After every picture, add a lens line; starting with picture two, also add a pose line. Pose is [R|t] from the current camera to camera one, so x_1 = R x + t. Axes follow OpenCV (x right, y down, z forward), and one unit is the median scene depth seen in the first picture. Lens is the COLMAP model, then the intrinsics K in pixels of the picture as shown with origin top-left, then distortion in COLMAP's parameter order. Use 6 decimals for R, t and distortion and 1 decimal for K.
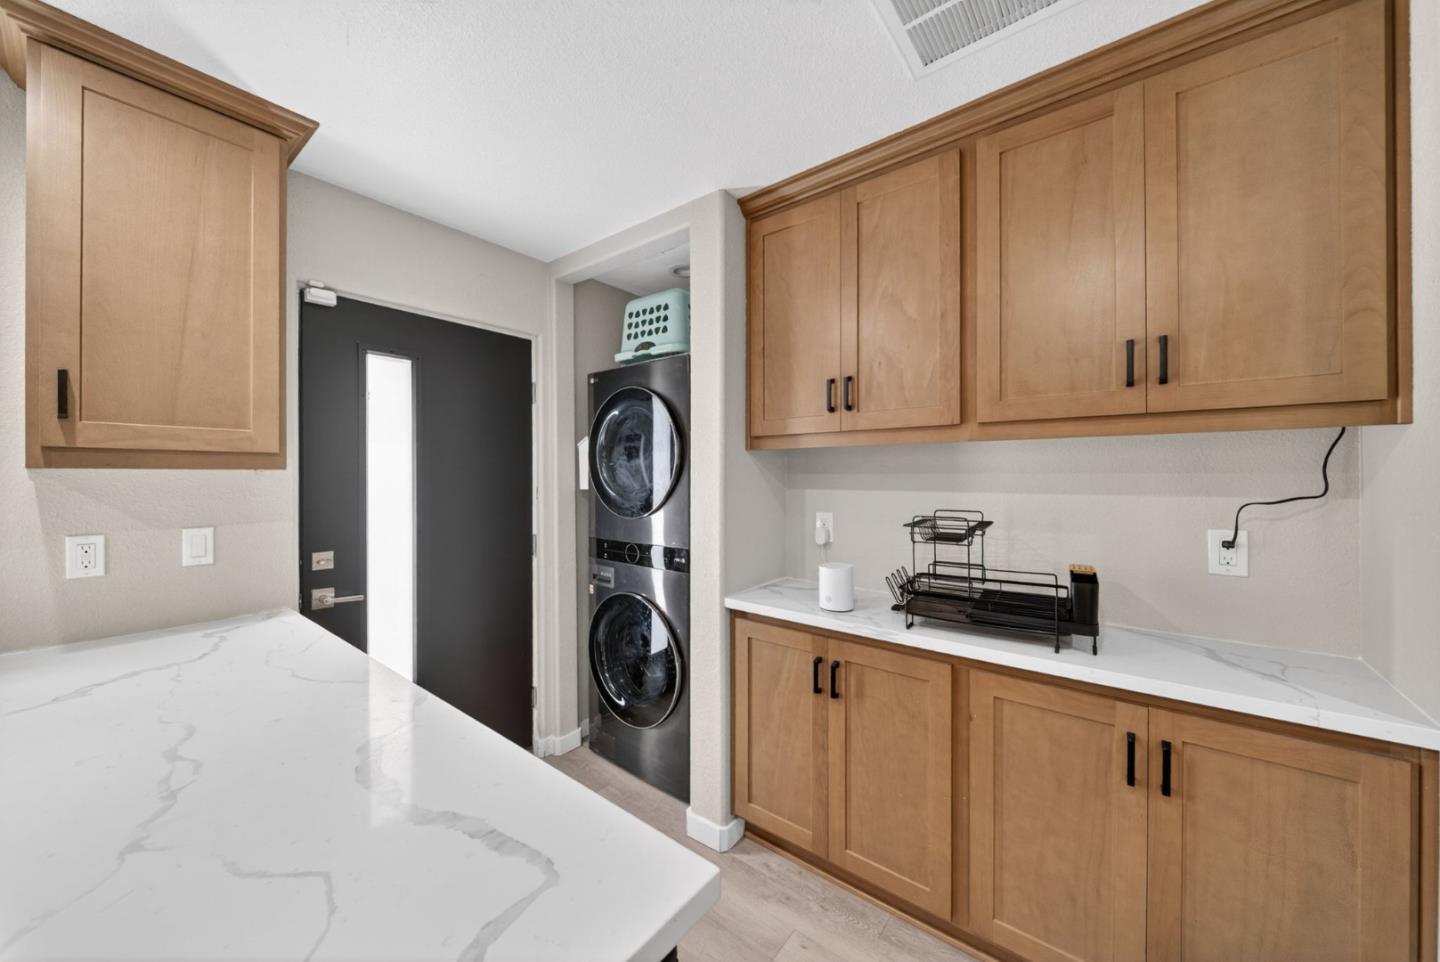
lens RADIAL K [[510.7, 0, 721.6], [0, 510.7, 471.6], [0, 0, 1]] dist [-0.000369, -0.002326]
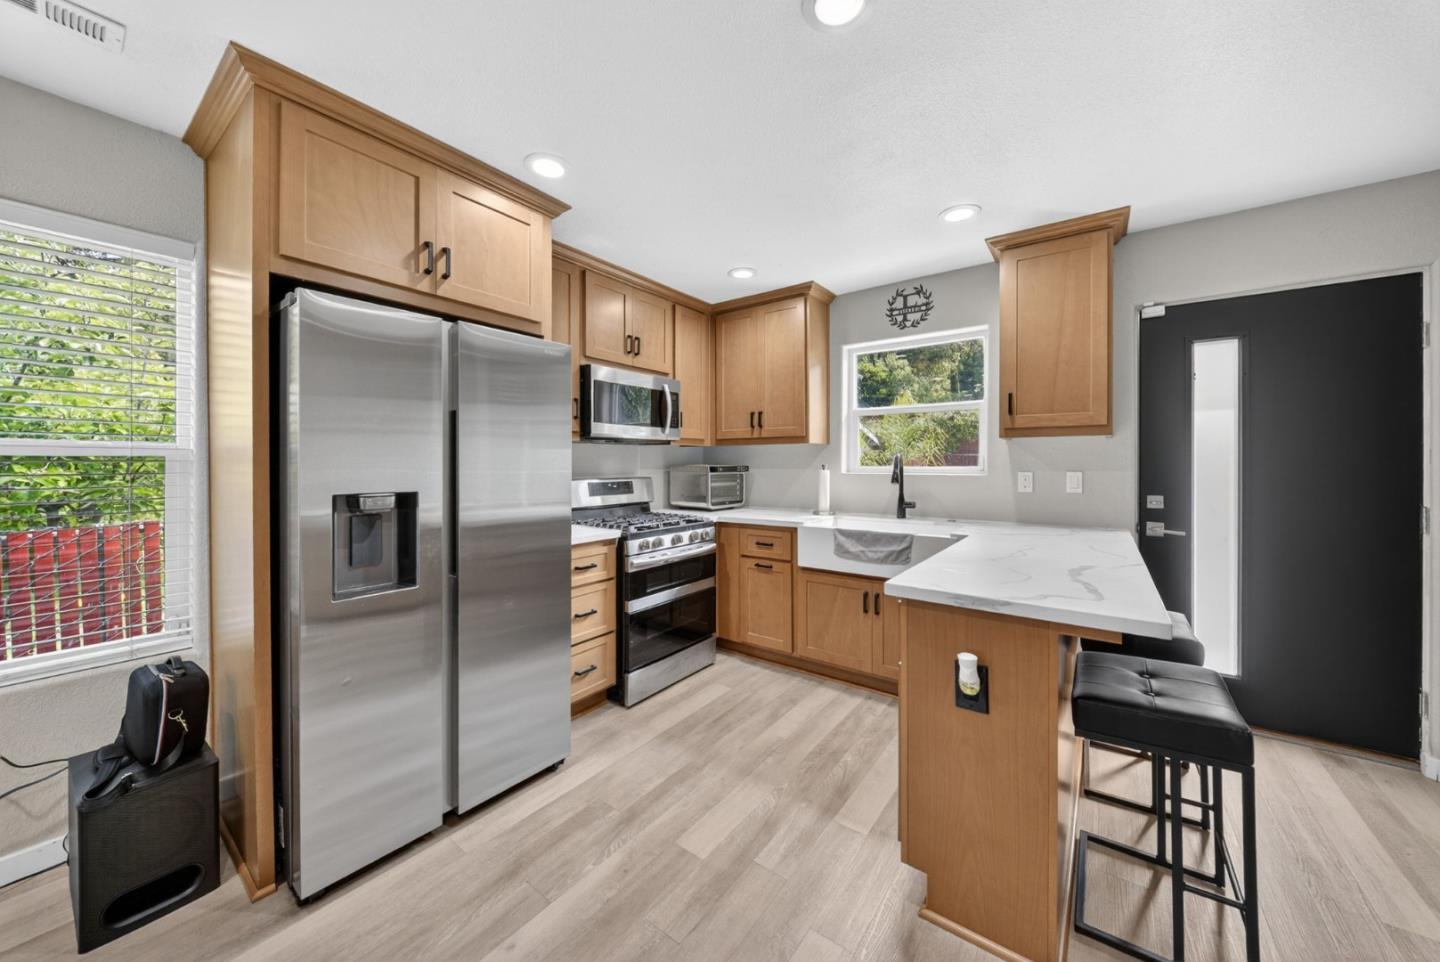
lens RADIAL K [[504.9, 0, 719.5], [0, 504.9, 466.7], [0, 0, 1]] dist [0.000407, -0.002237]
pose [[0.019838, 0.011573, -0.999736, 0.451465], [0.005896, 0.999914, 0.011692, 0.044737], [0.999786, -0.006127, 0.019768, -0.166513]]
